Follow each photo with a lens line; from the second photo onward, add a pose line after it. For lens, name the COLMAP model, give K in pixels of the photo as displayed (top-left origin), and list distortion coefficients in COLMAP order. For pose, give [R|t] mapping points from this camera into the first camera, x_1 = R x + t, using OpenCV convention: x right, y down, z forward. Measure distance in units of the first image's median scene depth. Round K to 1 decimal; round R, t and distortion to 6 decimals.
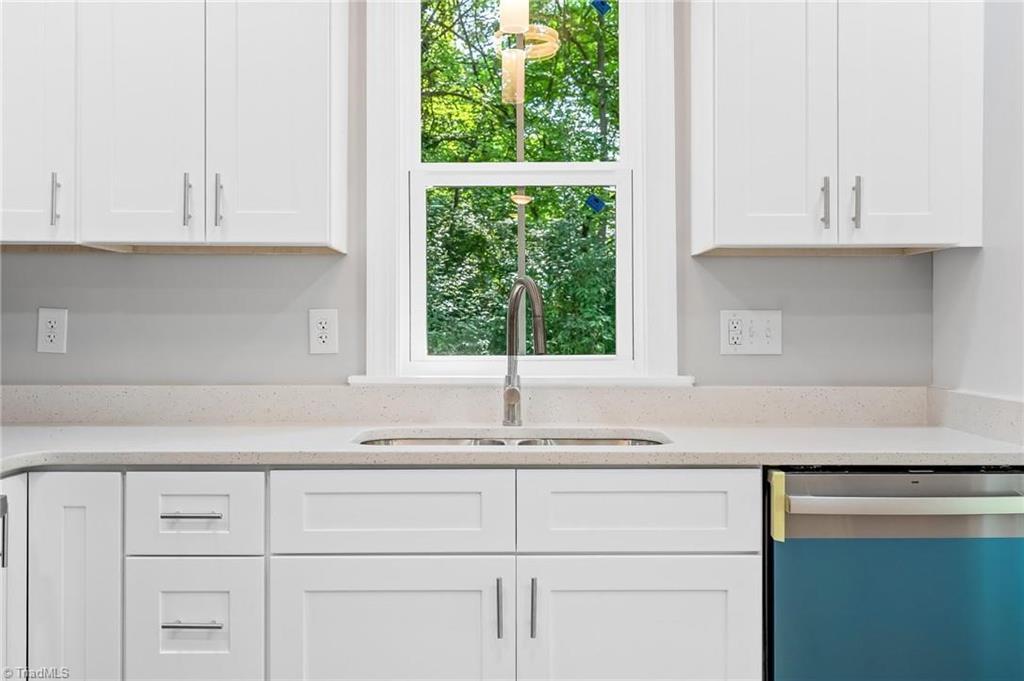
lens RADIAL K [[1019.0, 0, 508.6], [0, 1019.0, 310.5], [0, 0, 1]] dist [-0.008870, -0.008818]
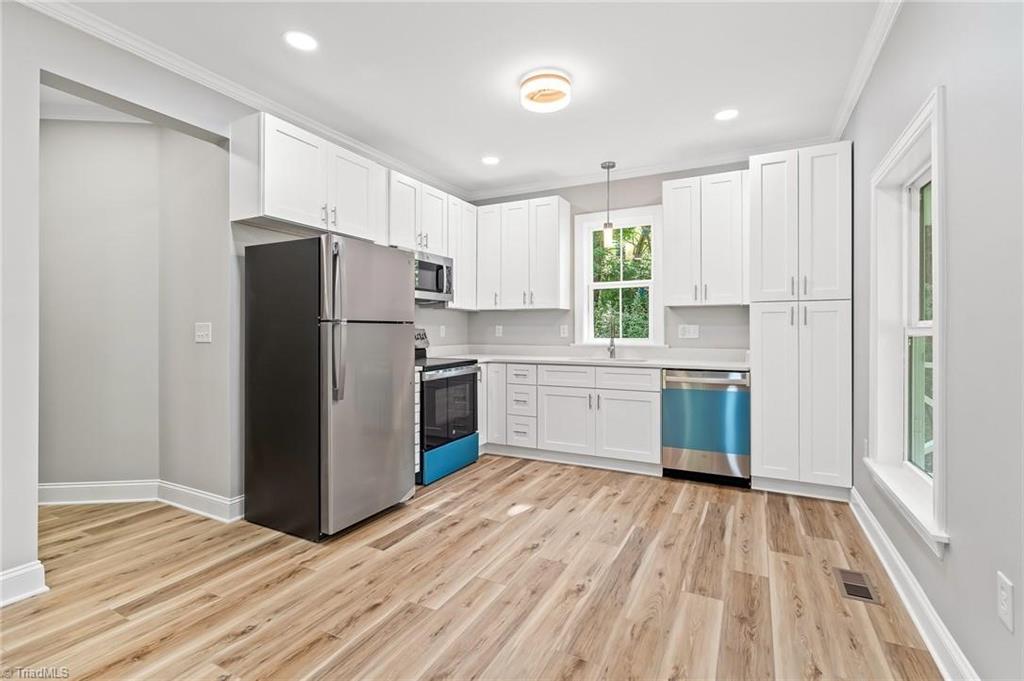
lens RADIAL K [[462.8, 0, 517.8], [0, 462.8, 330.3], [0, 0, 1]] dist [-0.003326, 0.000445]
pose [[0.886289, -0.001052, -0.463132, 0.449173], [0.009323, 0.999835, 0.015571, -0.010211], [0.463039, -0.018118, 0.886153, -0.557244]]
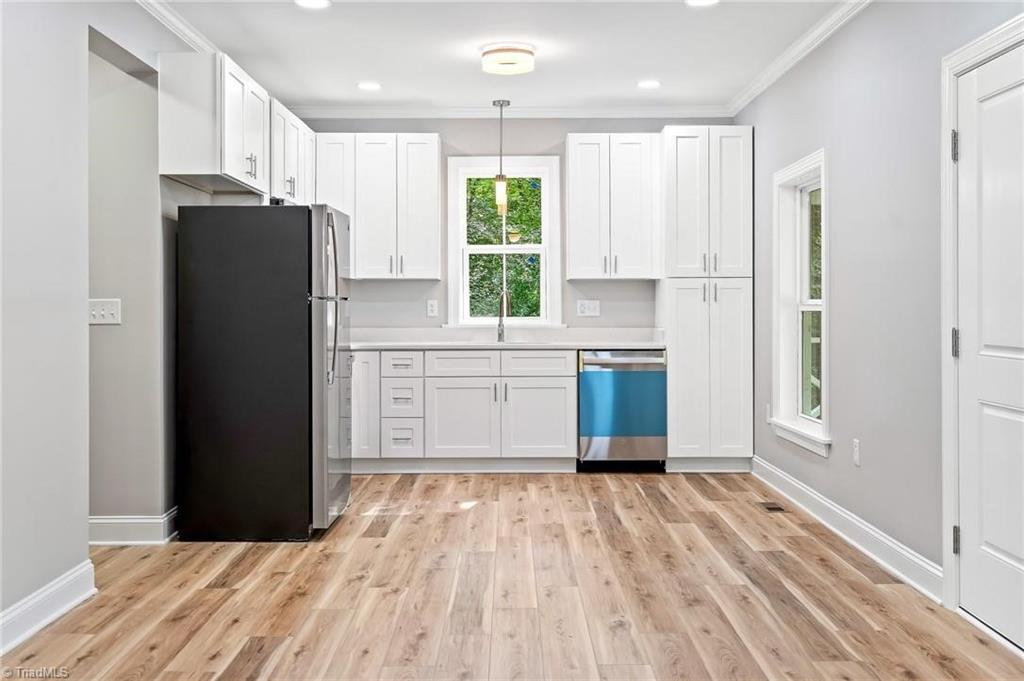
lens RADIAL K [[1019.0, 0, 508.6], [0, 1019.0, 310.5], [0, 0, 1]] dist [-0.008870, -0.008818]
pose [[0.999965, -0.003592, -0.007609, 0.046347], [0.003766, 0.999728, 0.023002, -0.036877], [0.007525, -0.023029, 0.999706, -1.785972]]
